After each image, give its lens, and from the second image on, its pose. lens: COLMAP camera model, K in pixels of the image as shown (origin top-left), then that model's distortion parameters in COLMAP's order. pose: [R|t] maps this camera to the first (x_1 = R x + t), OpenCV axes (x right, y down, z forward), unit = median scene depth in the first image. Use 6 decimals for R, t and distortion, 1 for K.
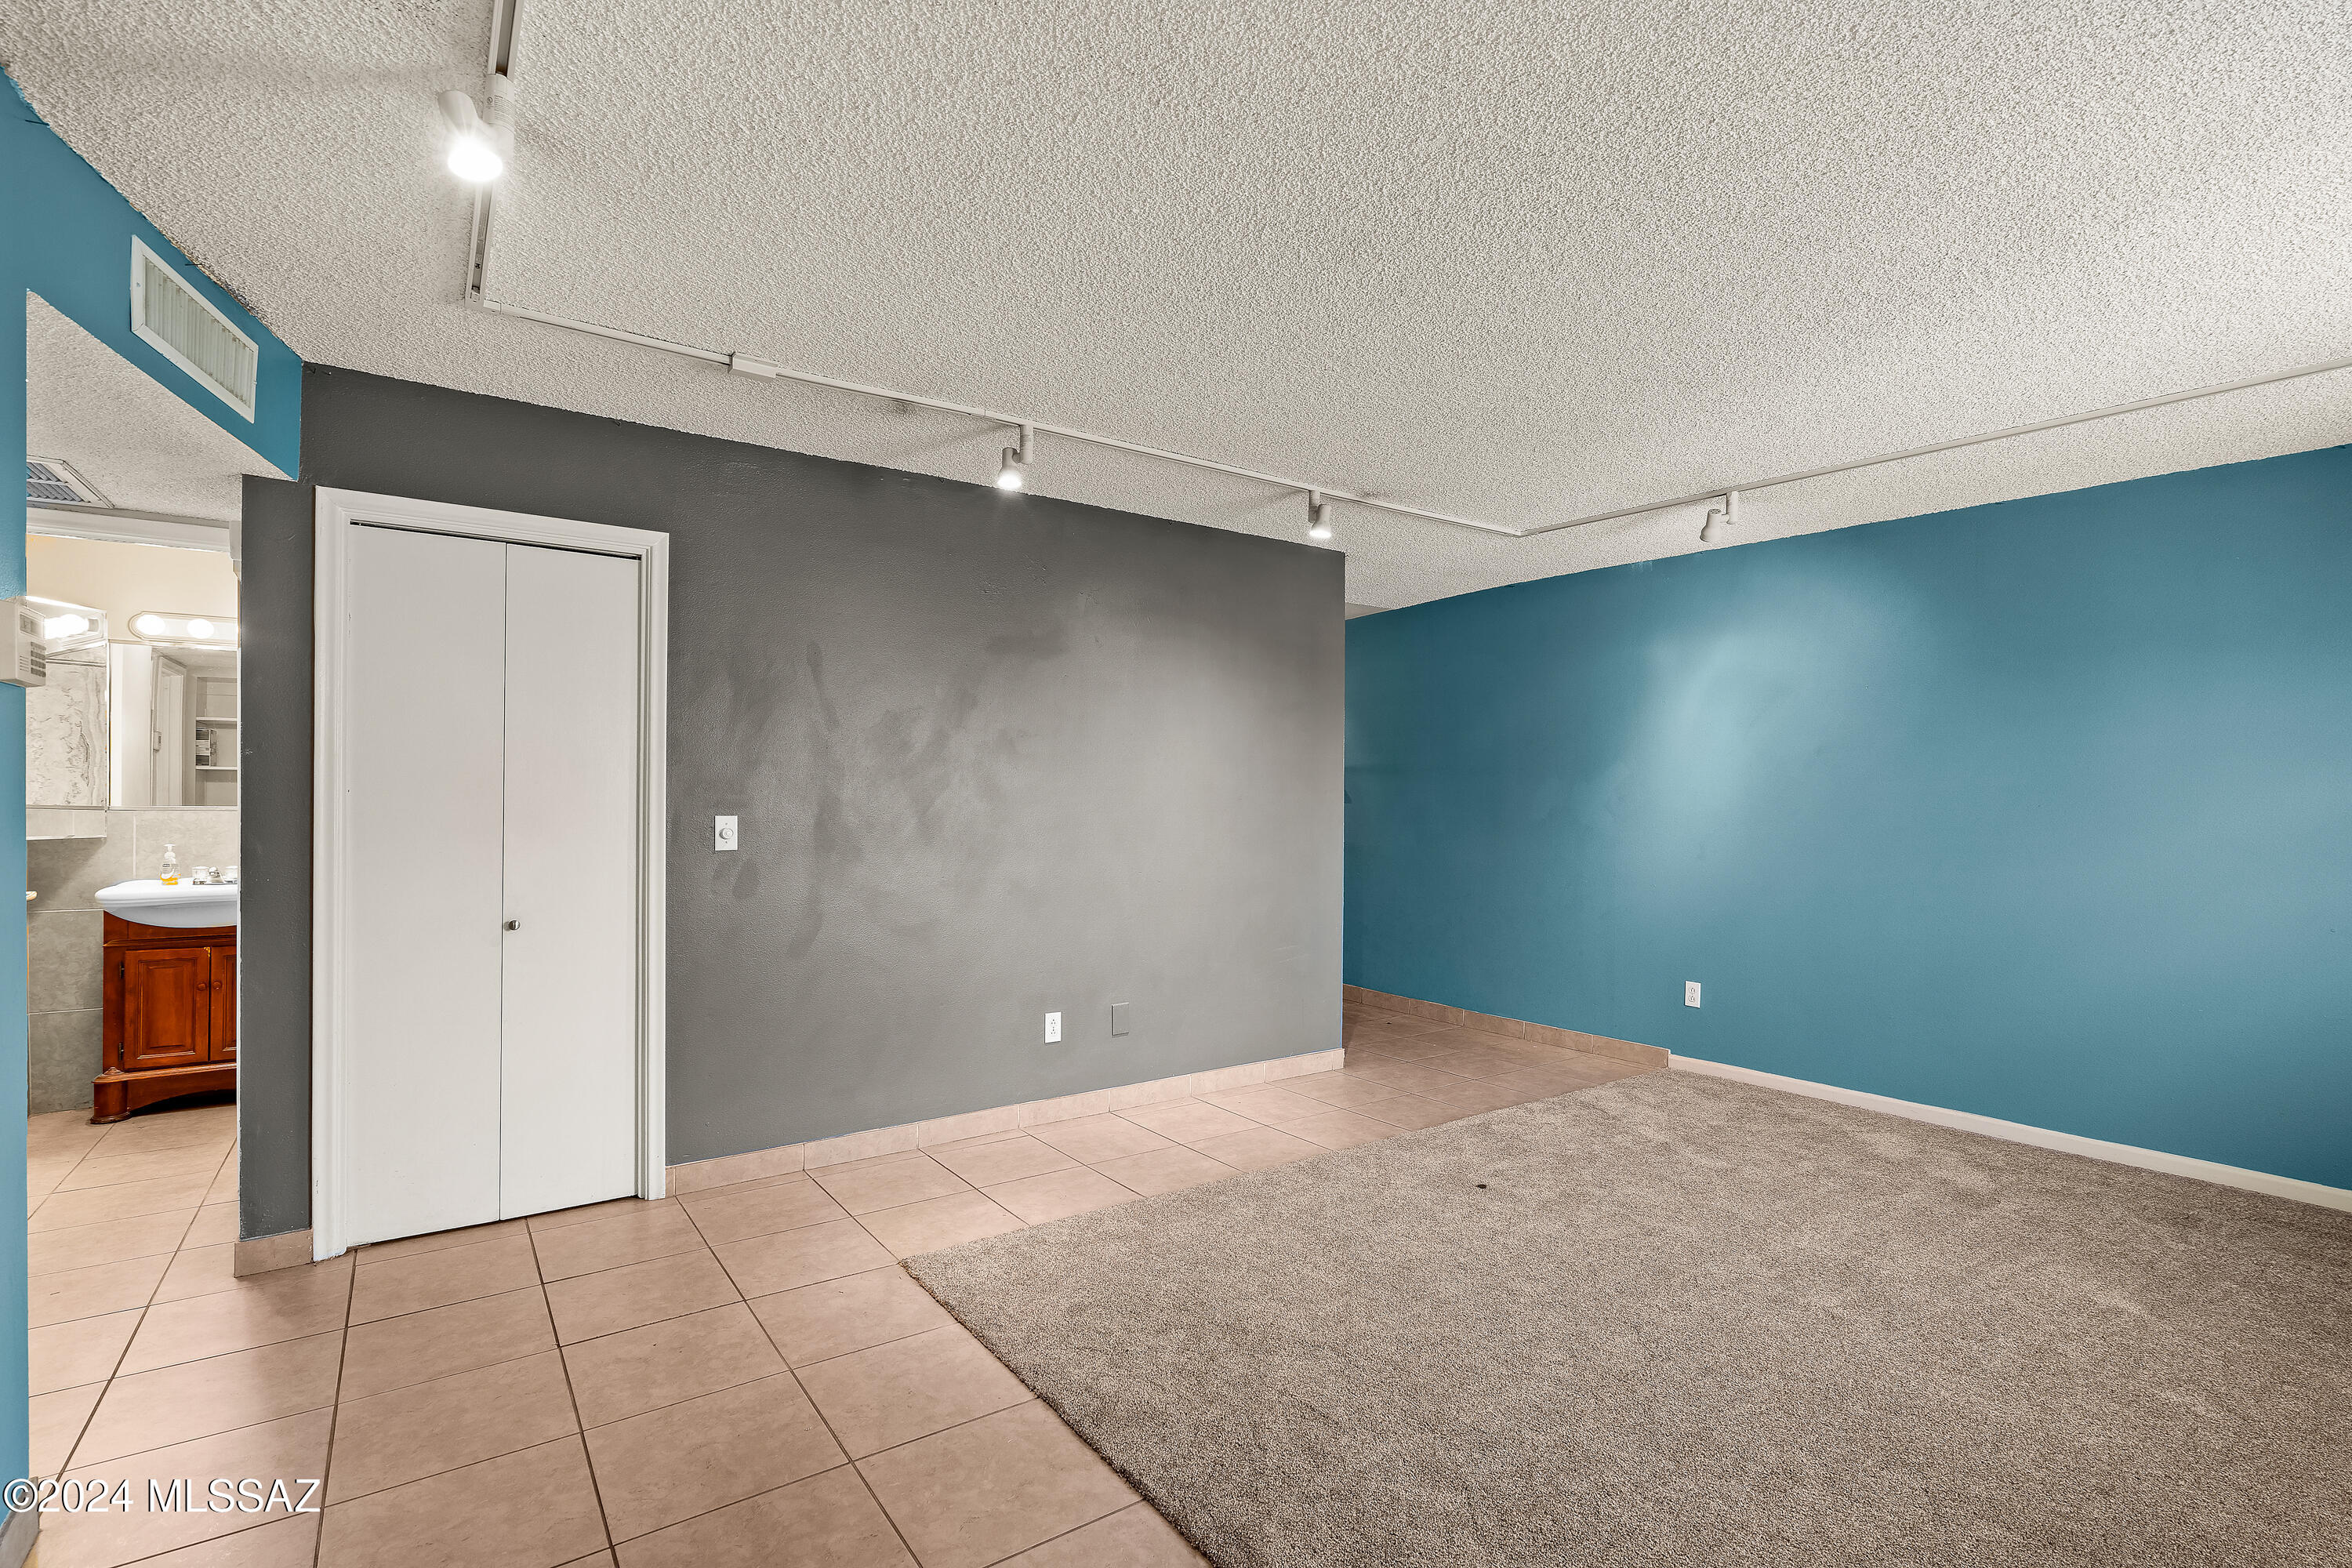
lens RADIAL K [[1084.3, 0, 1173.0], [0, 1084.3, 794.6], [0, 0, 1]] dist [-0.005004, 0.001474]
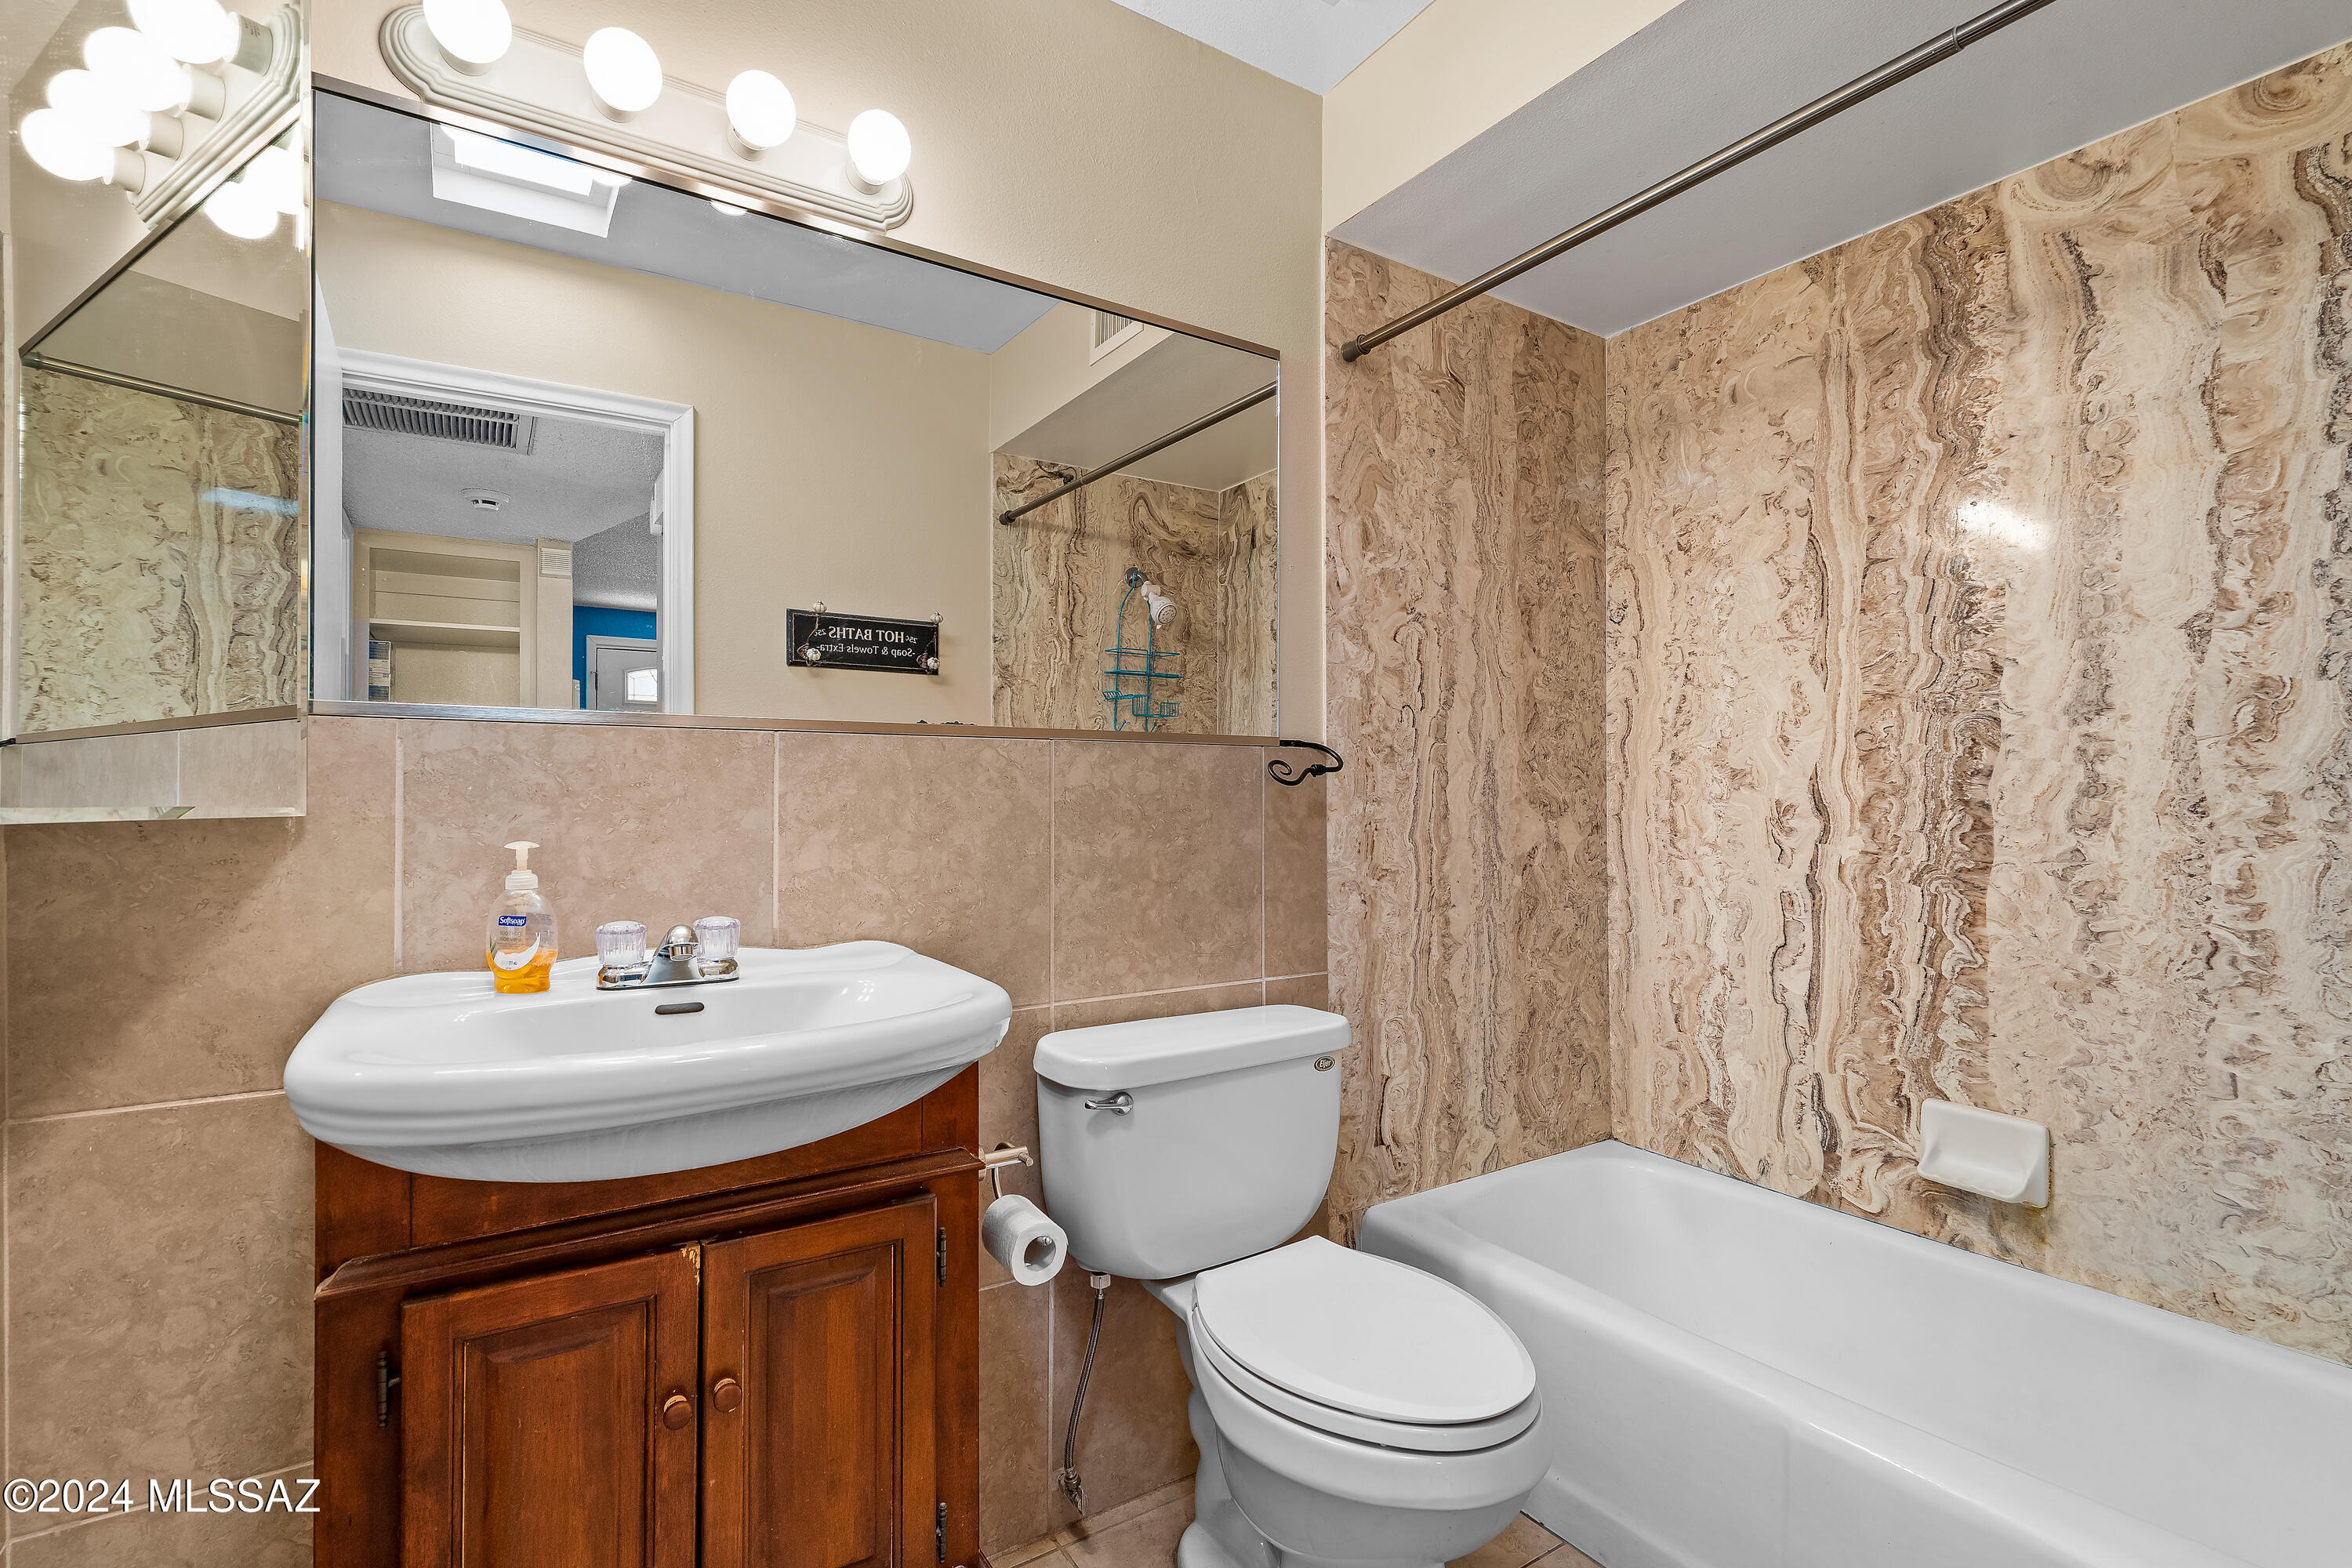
lens RADIAL K [[1084.3, 0, 1178.8], [0, 1084.3, 774.8], [0, 0, 1]] dist [-0.005004, 0.001474]
pose [[0.999376, -0.005614, -0.034880, -0.774290], [0.005300, 0.999944, -0.009108, 0.033209], [0.034929, 0.008917, 0.999350, 0.752922]]
